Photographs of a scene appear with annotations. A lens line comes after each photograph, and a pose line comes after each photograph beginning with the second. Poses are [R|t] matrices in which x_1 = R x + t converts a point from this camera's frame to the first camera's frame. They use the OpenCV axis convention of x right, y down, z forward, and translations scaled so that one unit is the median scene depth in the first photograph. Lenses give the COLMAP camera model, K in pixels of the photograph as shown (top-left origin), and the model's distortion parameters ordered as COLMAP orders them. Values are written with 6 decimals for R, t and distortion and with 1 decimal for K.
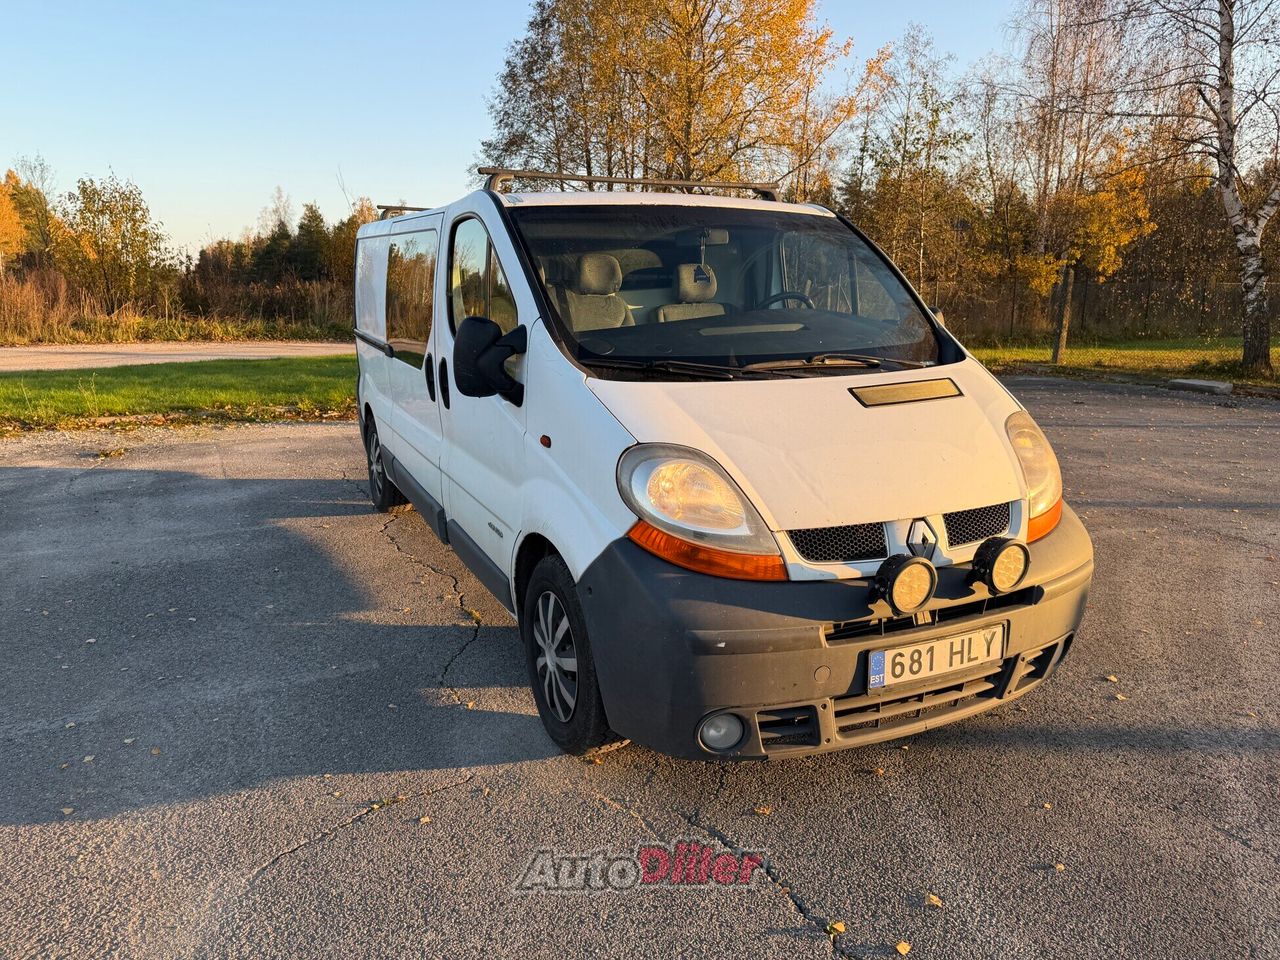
lens RADIAL K [[903.4, 0, 647.0], [0, 903.4, 486.2], [0, 0, 1]] dist [-0.036445, -0.001450]
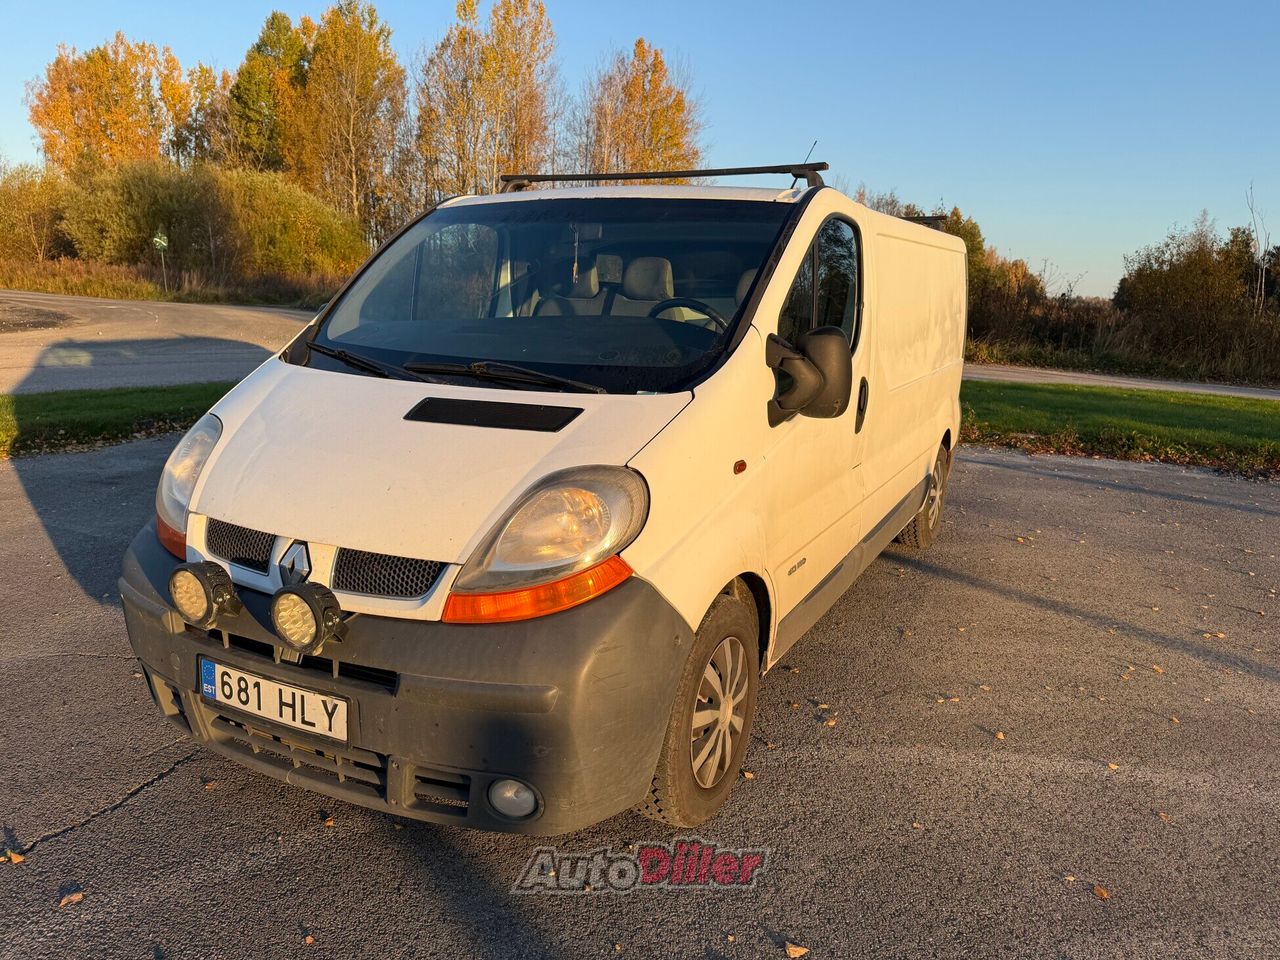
lens RADIAL K [[903.4, 0, 647.0], [0, 903.4, 486.2], [0, 0, 1]] dist [-0.036445, -0.001450]
pose [[0.599013, 0.158569, -0.784882, 1.176139], [-0.181998, 0.981504, 0.059394, -0.129928], [0.779783, 0.107269, 0.616792, 0.713905]]
